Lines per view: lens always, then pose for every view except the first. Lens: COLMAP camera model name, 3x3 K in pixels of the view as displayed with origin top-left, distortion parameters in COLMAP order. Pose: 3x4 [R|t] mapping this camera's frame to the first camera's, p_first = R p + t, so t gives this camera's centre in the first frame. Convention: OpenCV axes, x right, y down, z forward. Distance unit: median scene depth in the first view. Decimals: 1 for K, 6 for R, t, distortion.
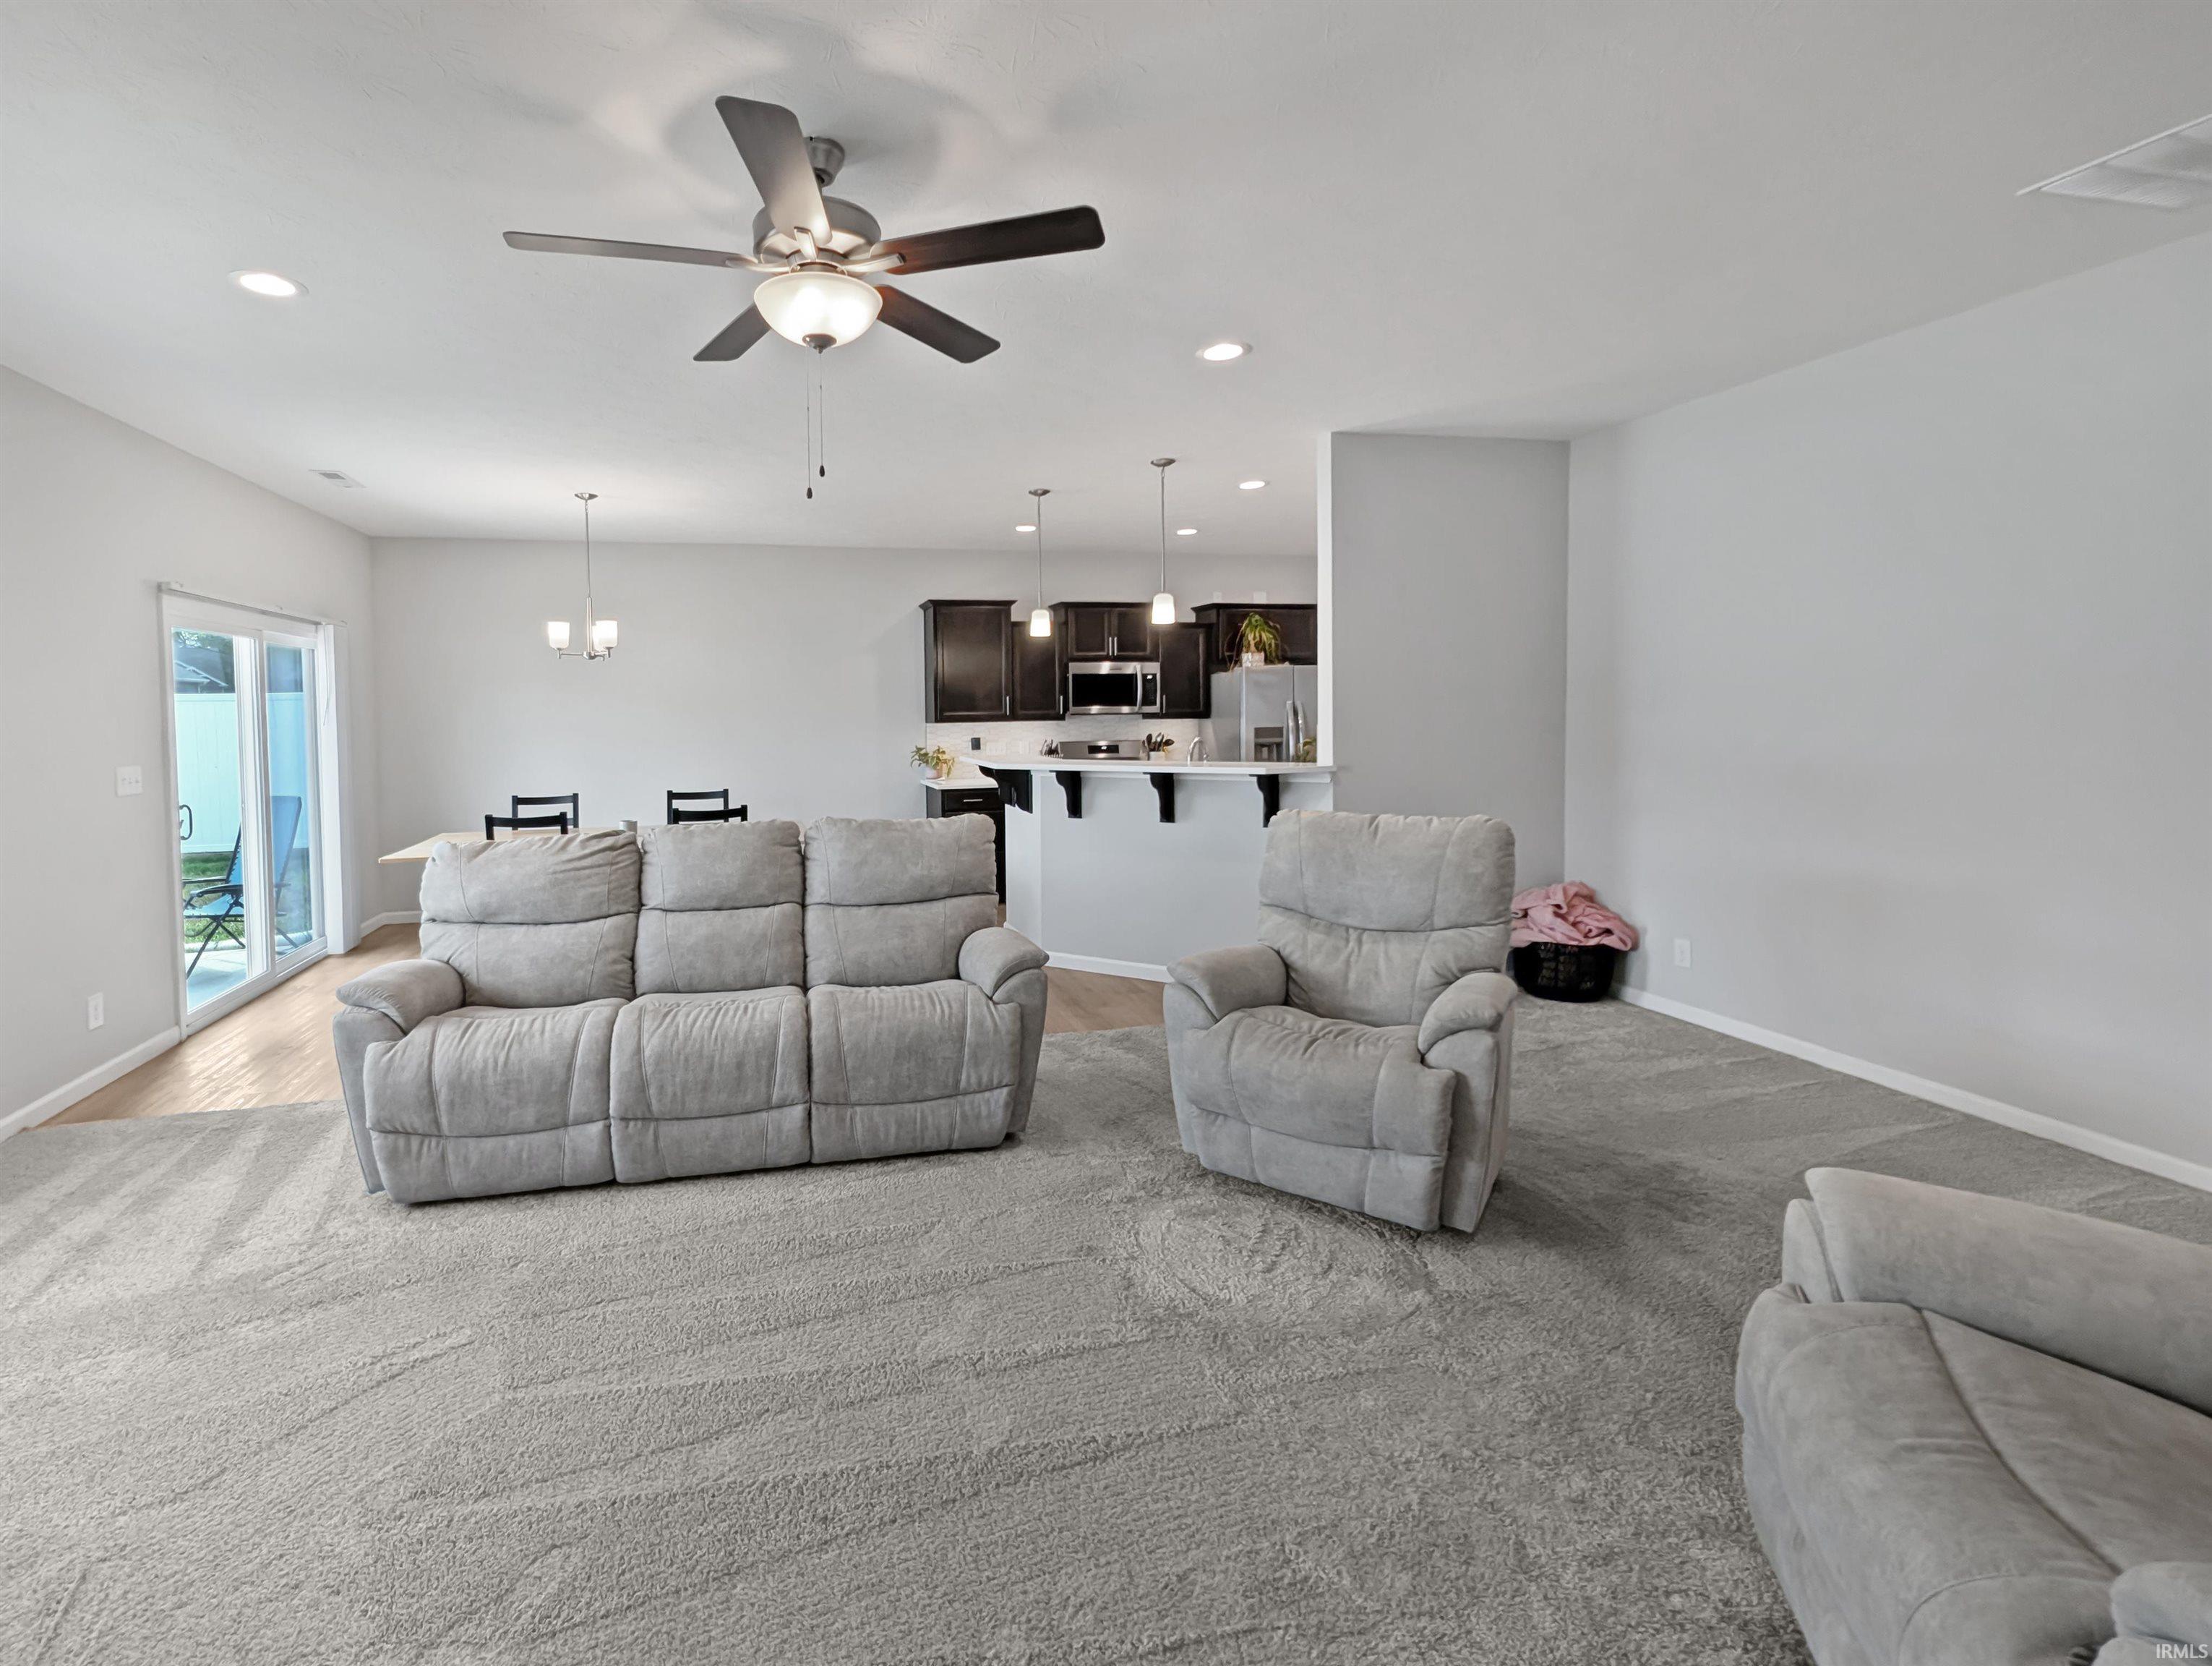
lens RADIAL K [[1045.2, 0, 1108.1], [0, 1045.2, 789.2], [0, 0, 1]] dist [-0.001545, 0.000675]
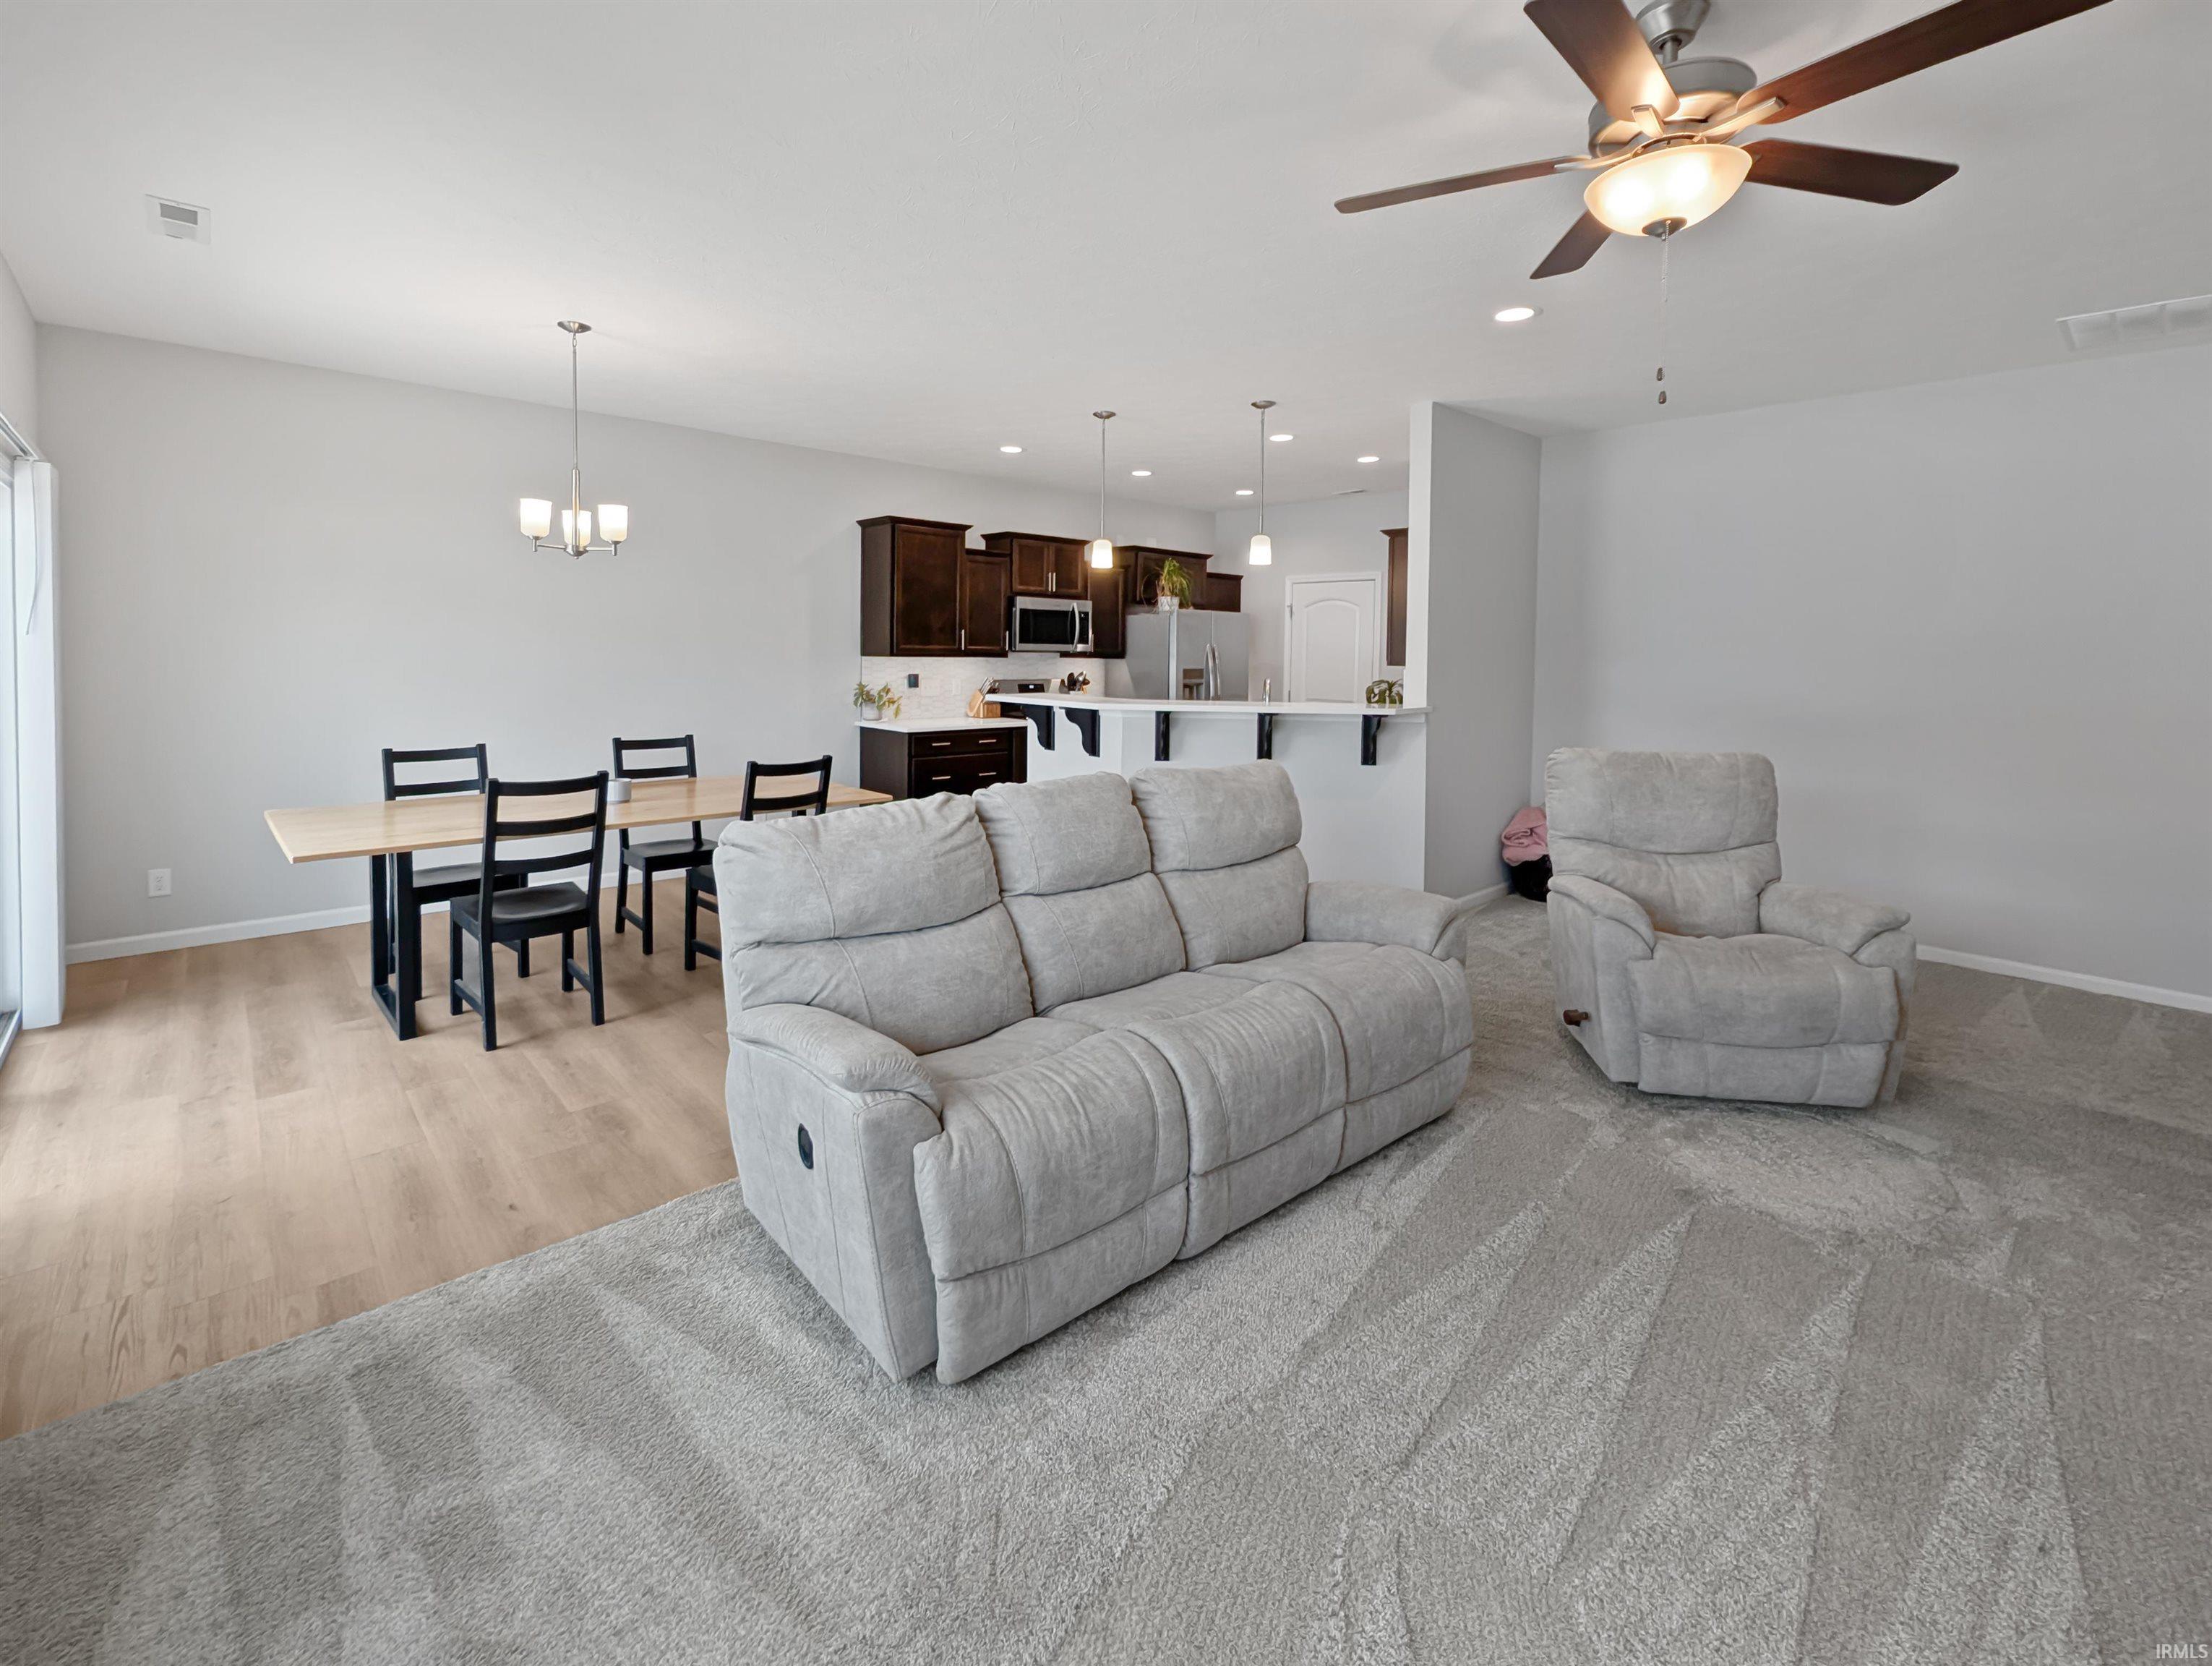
lens RADIAL K [[976.6, 0, 1109.0], [0, 976.6, 720.9], [0, 0, 1]] dist [0.001322, -0.000347]
pose [[0.872636, -0.005695, 0.488338, -0.723405], [0.007990, 0.999965, -0.002616, -0.009921], [-0.488306, 0.006185, 0.872650, 0.343073]]
